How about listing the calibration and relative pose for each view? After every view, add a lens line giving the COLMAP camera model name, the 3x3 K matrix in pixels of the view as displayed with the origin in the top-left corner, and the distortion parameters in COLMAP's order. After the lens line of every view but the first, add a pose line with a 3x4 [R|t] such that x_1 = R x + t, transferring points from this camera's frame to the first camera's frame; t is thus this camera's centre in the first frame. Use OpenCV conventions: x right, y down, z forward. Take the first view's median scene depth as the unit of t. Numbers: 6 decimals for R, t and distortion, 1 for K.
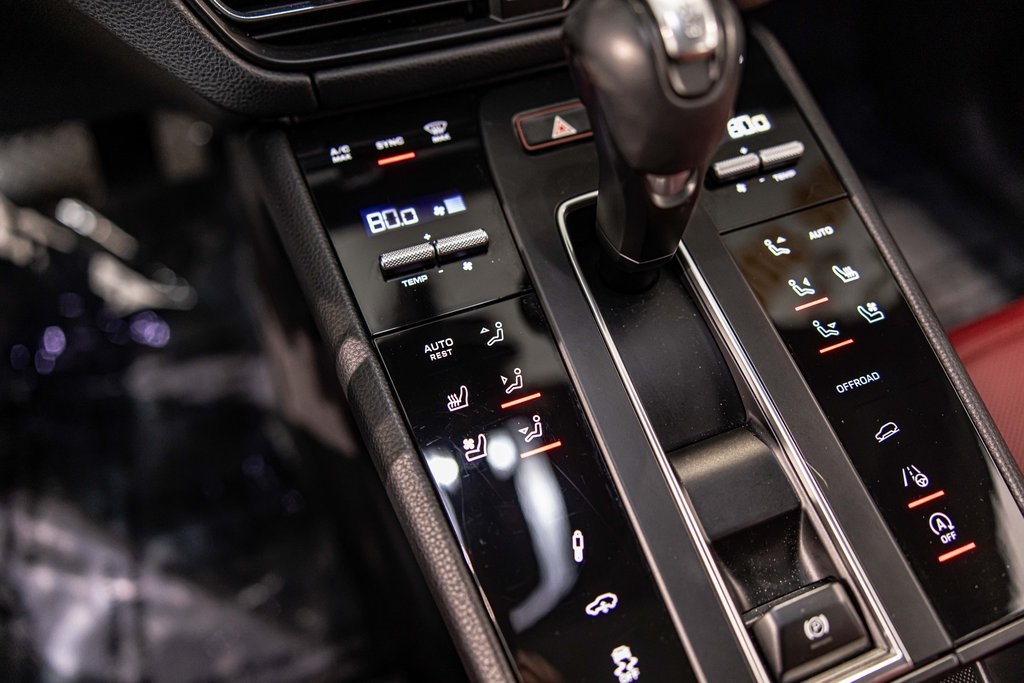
lens RADIAL K [[715.1, 0, 508.4], [0, 715.1, 351.0], [0, 0, 1]] dist [0.005323, 0.000031]
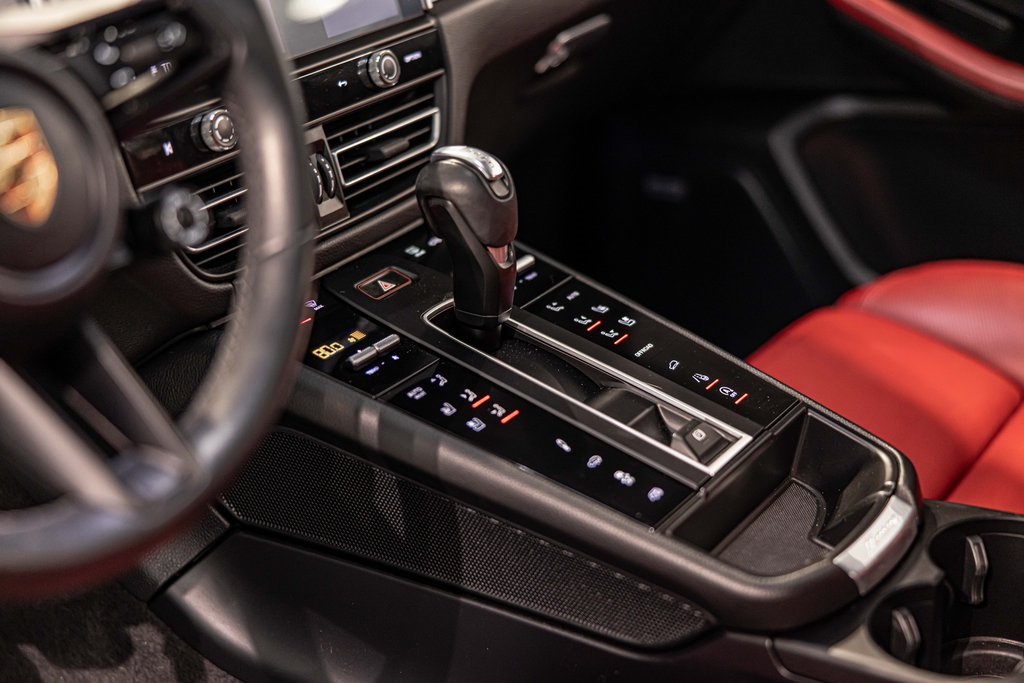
lens RADIAL K [[1802.7, 0, 517.6], [0, 1802.7, 332.8], [0, 0, 1]] dist [-0.030267, 0.000000]
pose [[0.801855, -0.237307, 0.548373, -1.821727], [0.485331, 0.794007, -0.366069, 1.278241], [-0.348542, 0.559677, 0.751851, -1.822969]]
